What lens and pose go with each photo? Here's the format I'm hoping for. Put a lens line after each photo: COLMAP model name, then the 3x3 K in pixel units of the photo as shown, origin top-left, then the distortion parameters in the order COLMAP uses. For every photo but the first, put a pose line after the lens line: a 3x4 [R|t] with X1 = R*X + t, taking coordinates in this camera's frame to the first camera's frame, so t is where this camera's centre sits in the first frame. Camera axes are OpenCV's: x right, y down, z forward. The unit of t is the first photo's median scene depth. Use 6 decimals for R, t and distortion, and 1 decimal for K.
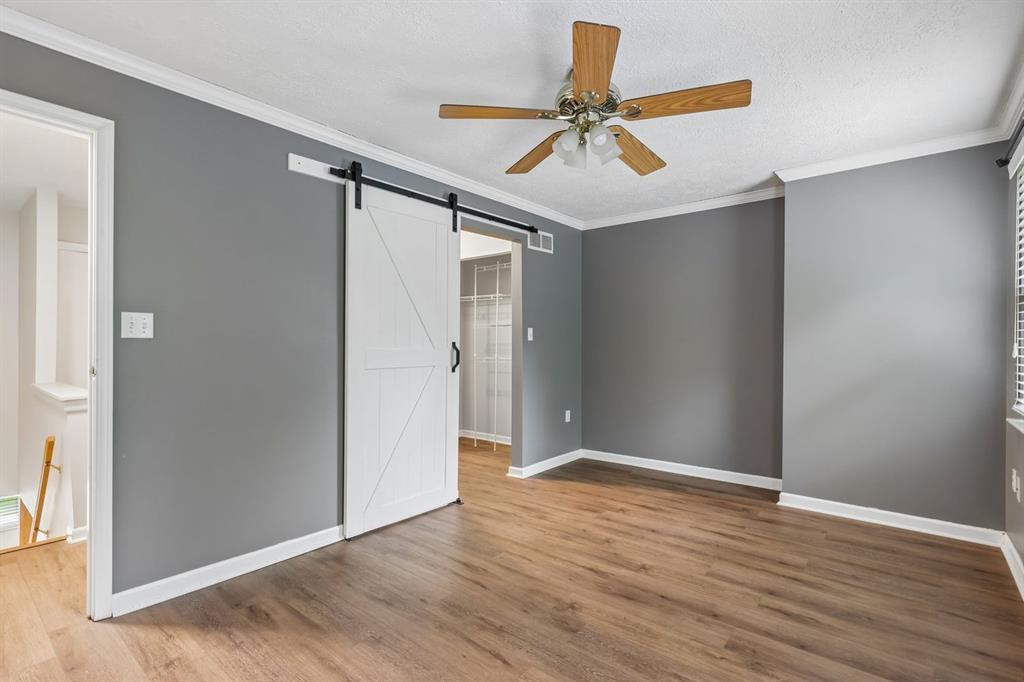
lens RADIAL K [[483.8, 0, 513.7], [0, 483.8, 342.6], [0, 0, 1]] dist [-0.000853, 0.000414]
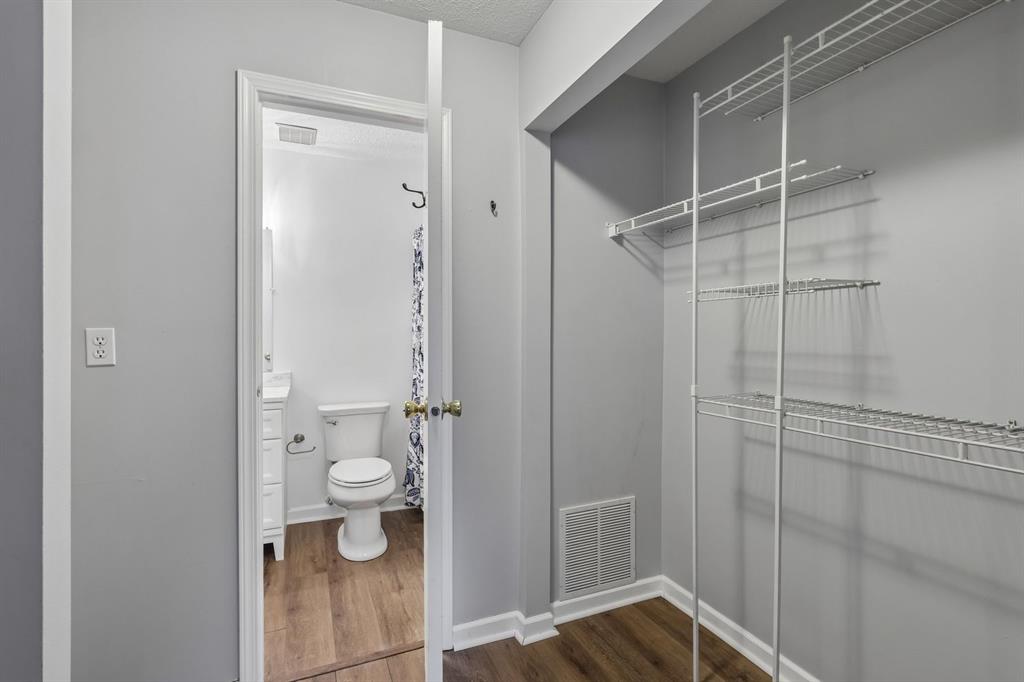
lens RADIAL K [[483.8, 0, 510.0], [0, 483.8, 337.4], [0, 0, 1]] dist [-0.000853, 0.000414]
pose [[0.883548, -0.002218, -0.468336, -0.037976], [0.005212, 0.999973, 0.005098, -0.009830], [0.468312, -0.006945, 0.883536, 0.648940]]
